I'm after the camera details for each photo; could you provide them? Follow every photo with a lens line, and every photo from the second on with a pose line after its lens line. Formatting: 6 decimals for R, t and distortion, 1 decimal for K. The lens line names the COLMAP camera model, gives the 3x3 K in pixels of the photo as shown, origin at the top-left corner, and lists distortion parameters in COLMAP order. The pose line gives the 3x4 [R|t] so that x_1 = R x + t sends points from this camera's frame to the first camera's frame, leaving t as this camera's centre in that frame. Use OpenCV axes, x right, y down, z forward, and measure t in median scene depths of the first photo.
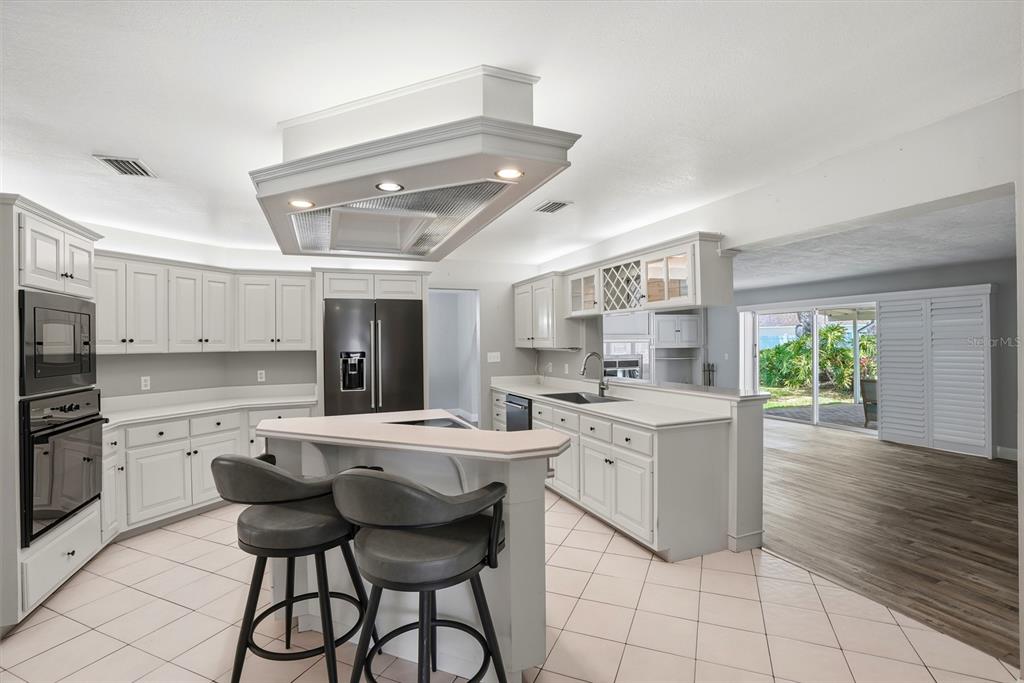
lens RADIAL K [[480.1, 0, 509.1], [0, 480.1, 341.4], [0, 0, 1]] dist [-0.061371, 0.019344]
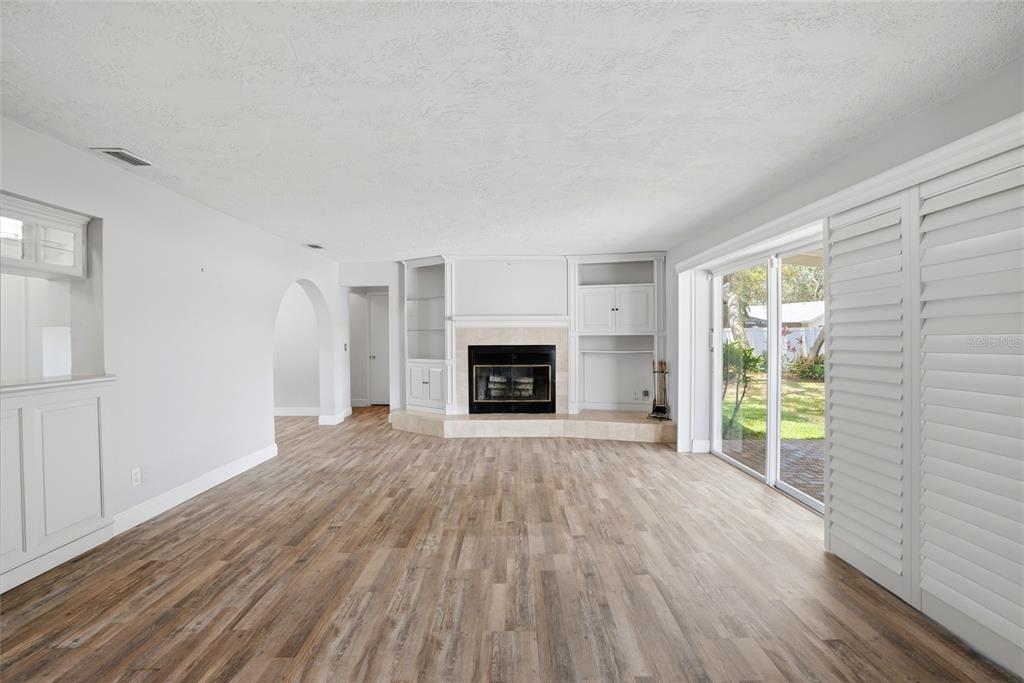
lens RADIAL K [[480.1, 0, 514.1], [0, 480.1, 341.4], [0, 0, 1]] dist [-0.061371, 0.019344]
pose [[0.925769, 0.007551, -0.378014, 0.834266], [-0.001254, 0.999856, 0.016902, 0.019506], [0.378087, -0.015174, 0.925646, 0.611267]]
